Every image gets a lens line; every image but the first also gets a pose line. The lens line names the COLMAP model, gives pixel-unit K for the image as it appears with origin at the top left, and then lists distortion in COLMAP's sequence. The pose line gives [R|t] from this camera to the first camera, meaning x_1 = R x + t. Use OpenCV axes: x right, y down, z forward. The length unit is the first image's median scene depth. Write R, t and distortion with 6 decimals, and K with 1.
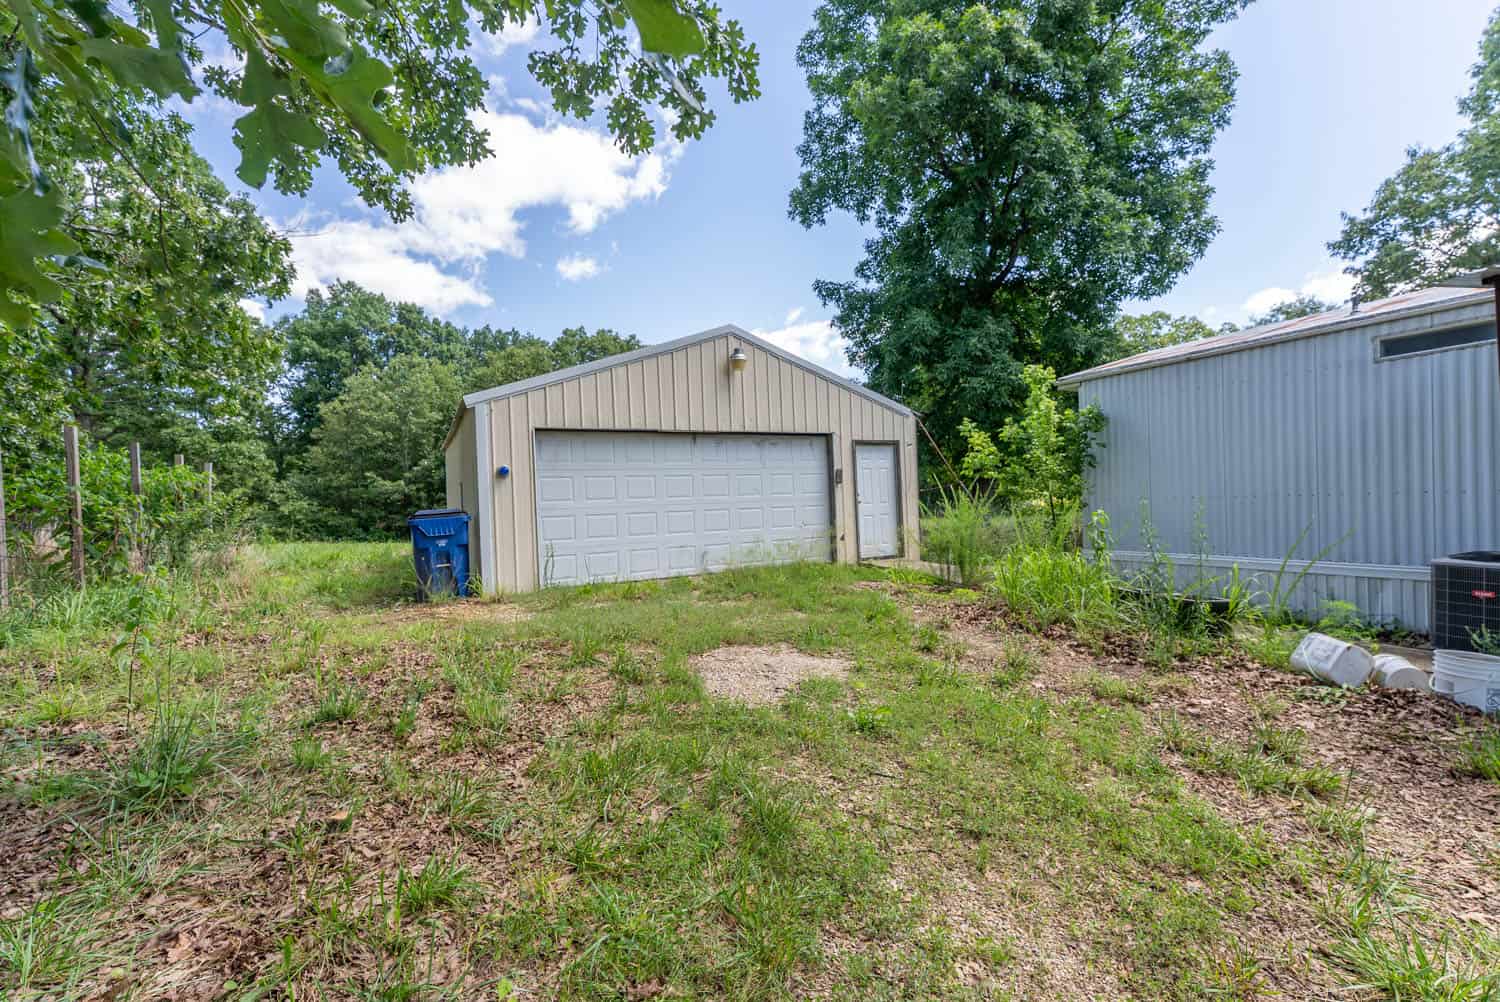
lens RADIAL K [[645.5, 0, 752.9], [0, 645.5, 505.7], [0, 0, 1]] dist [0.000105, -0.000186]
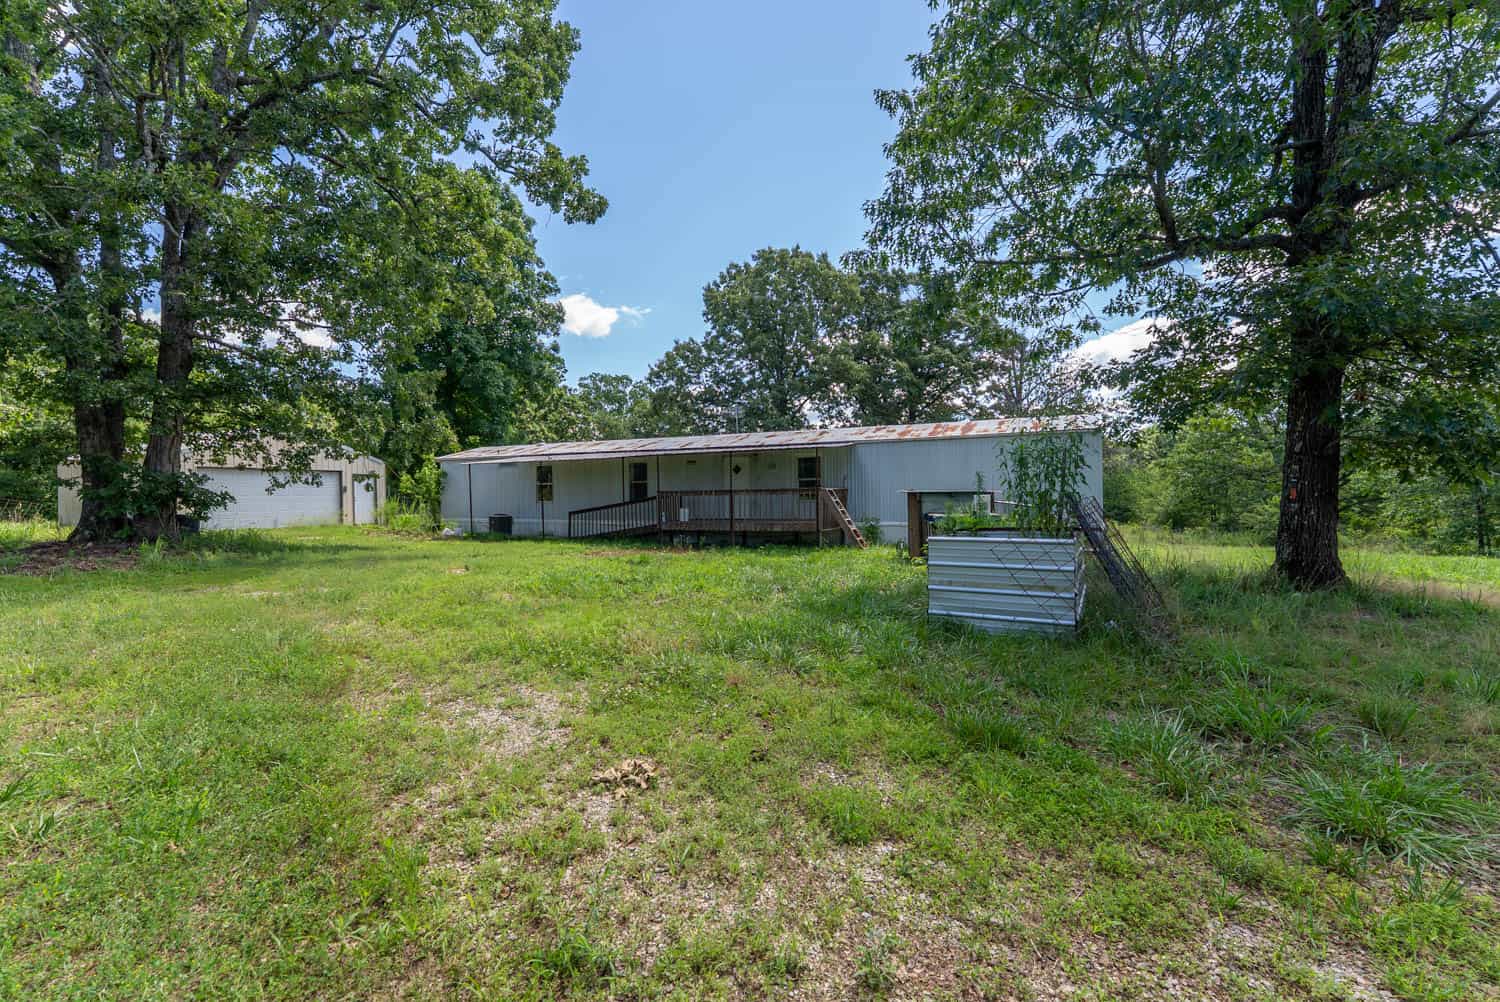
lens RADIAL K [[645.5, 0, 743.2], [0, 645.5, 507.1], [0, 0, 1]] dist [0.000105, -0.000186]
pose [[0.804693, 0.018887, 0.593390, -0.108320], [-0.017832, 0.999812, -0.007640, 0.014741], [-0.593423, -0.004434, 0.804879, -1.981889]]
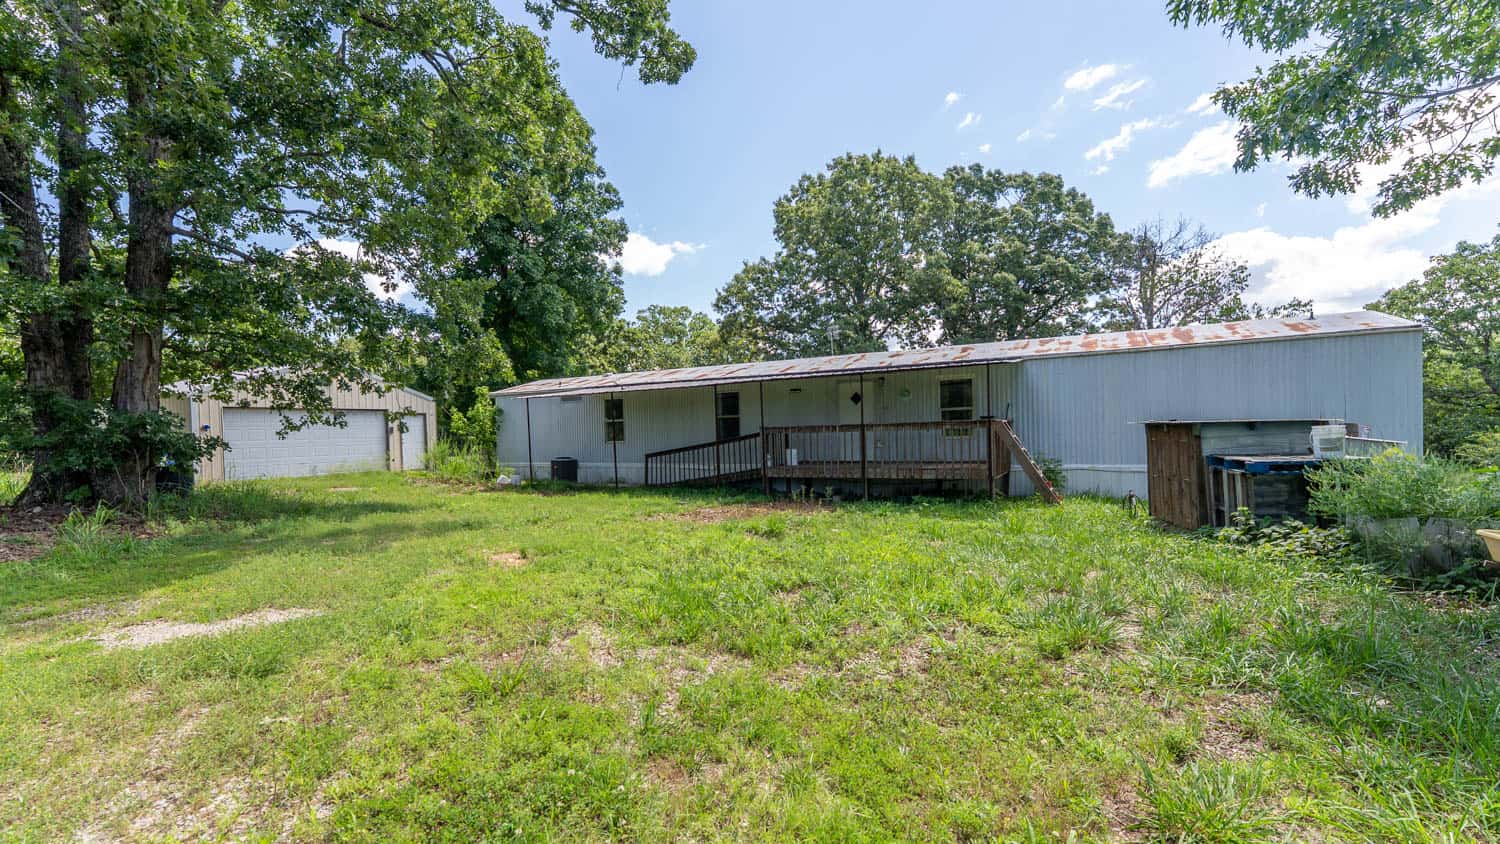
lens RADIAL K [[646.2, 0, 736.9], [0, 646.2, 449.8], [0, 0, 1]] dist [-0.000535, 0.000136]
pose [[0.855165, 0.002364, 0.518351, 0.004346], [-0.005683, 0.999972, 0.004814, 0.002036], [-0.518325, -0.007063, 0.855154, -1.525294]]
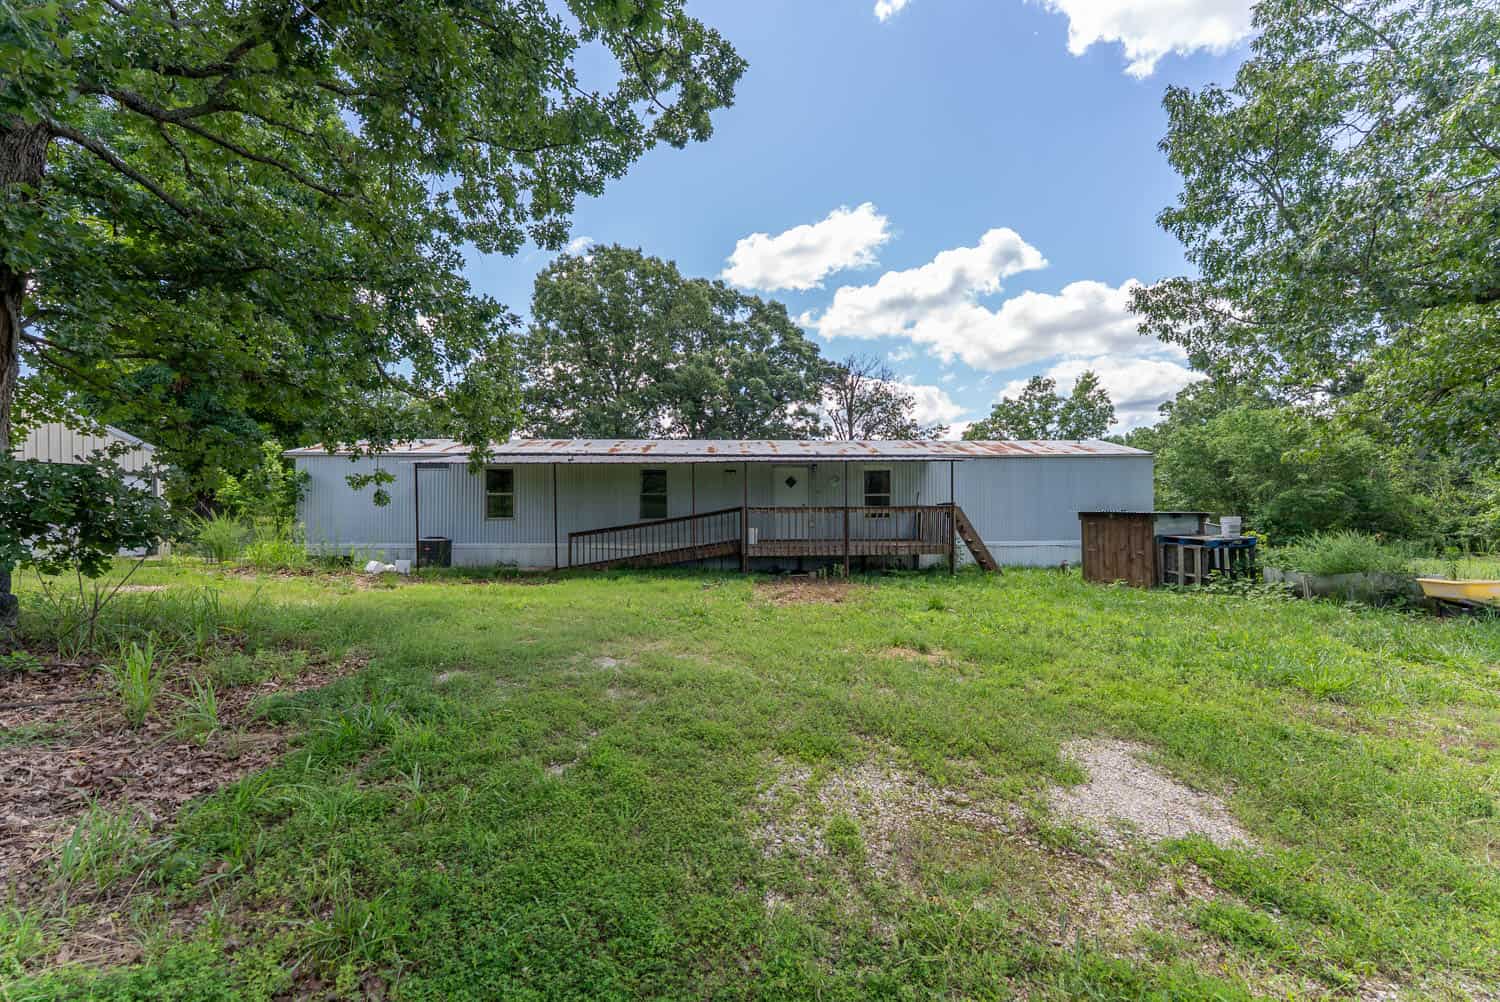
lens RADIAL K [[611.8, 0, 742.7], [0, 611.8, 500.5], [0, 0, 1]] dist [0.003062, 0.000132]
pose [[0.454355, 0.043983, 0.889734, -0.457539], [-0.011548, 0.998987, -0.043487, 0.003047], [-0.890746, 0.009484, 0.454402, -0.911572]]
